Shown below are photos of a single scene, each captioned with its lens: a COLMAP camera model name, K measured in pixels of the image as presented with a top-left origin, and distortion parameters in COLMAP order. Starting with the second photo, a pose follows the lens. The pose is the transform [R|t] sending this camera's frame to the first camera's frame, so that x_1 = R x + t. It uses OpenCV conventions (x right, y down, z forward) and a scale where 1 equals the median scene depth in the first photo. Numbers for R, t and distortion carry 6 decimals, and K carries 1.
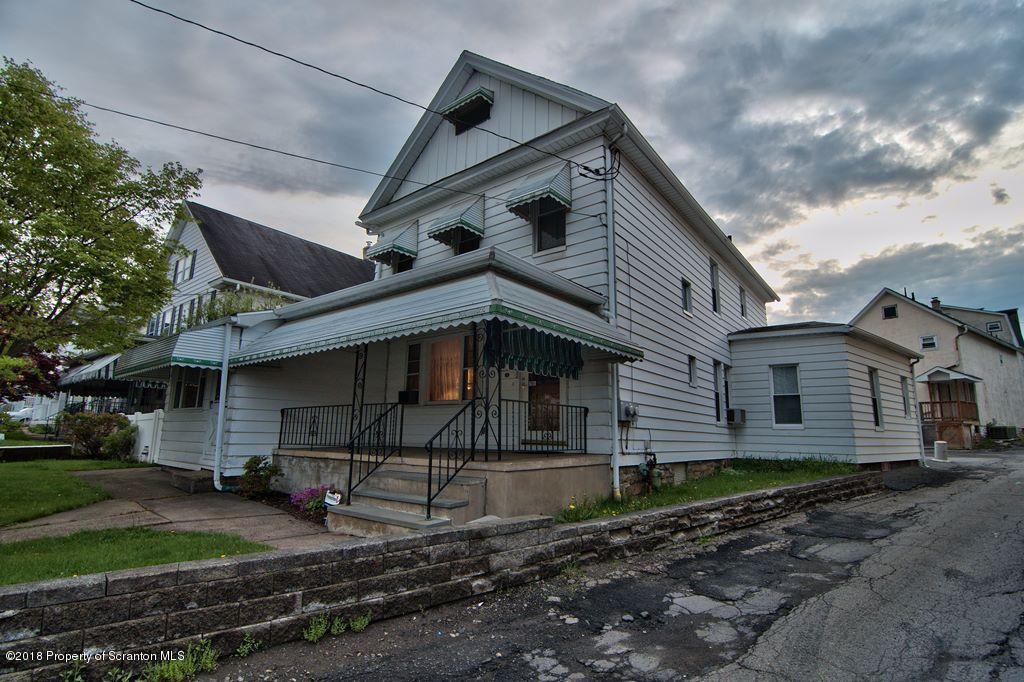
lens RADIAL K [[490.7, 0, 510.7], [0, 490.7, 342.9], [0, 0, 1]] dist [-0.008347, -0.004311]
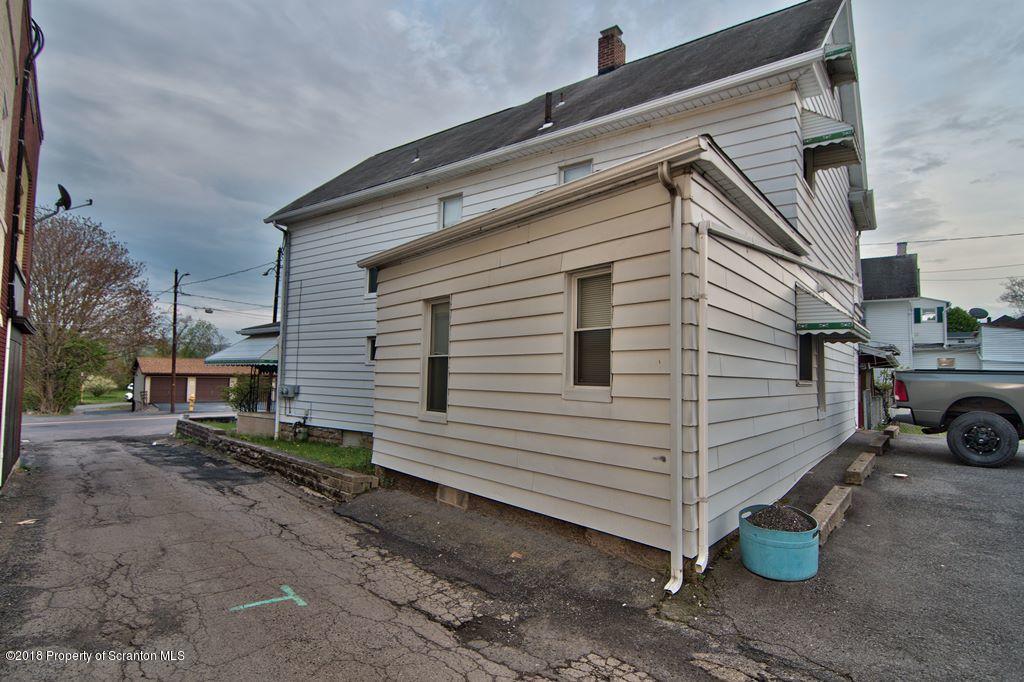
lens RADIAL K [[554.0, 0, 508.3], [0, 554.0, 343.8], [0, 0, 1]] dist [-0.000748, -0.000371]
pose [[0.013472, -0.081991, -0.996542, 2.054091], [0.166147, 0.982961, -0.078628, 0.244205], [0.986009, -0.164513, 0.026865, 1.640804]]
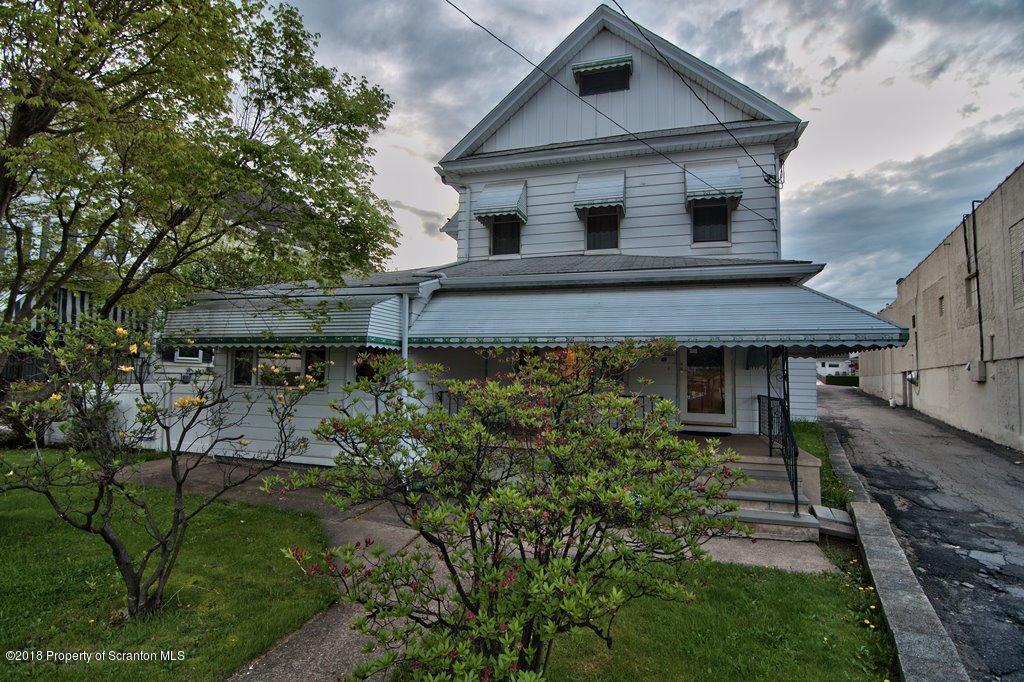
lens RADIAL K [[490.7, 0, 512.6], [0, 490.7, 343.0], [0, 0, 1]] dist [-0.008347, -0.004311]
pose [[0.927006, 0.029555, 0.373880, -0.745540], [-0.073881, 0.991747, 0.104784, -0.059662], [-0.367697, -0.124758, 0.921539, 0.169128]]
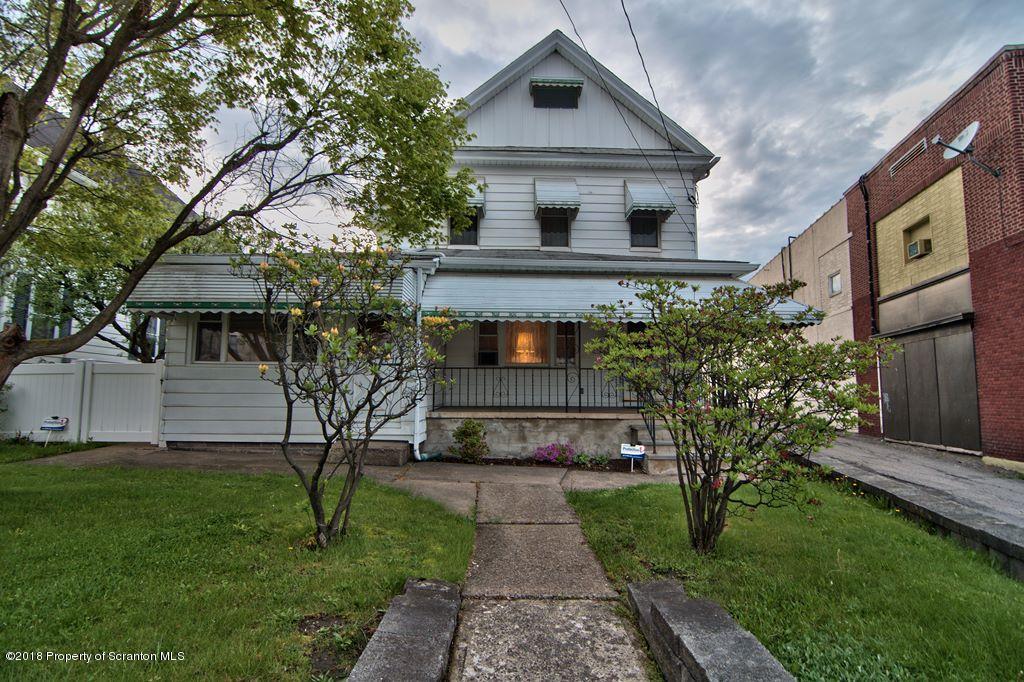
lens RADIAL K [[499.7, 0, 505.4], [0, 499.7, 350.9], [0, 0, 1]] dist [-0.023021, -0.000711]
pose [[0.768496, 0.047903, 0.638059, -1.052182], [-0.114443, 0.991404, 0.063407, 0.031585], [-0.629537, -0.121749, 0.767372, 0.231794]]
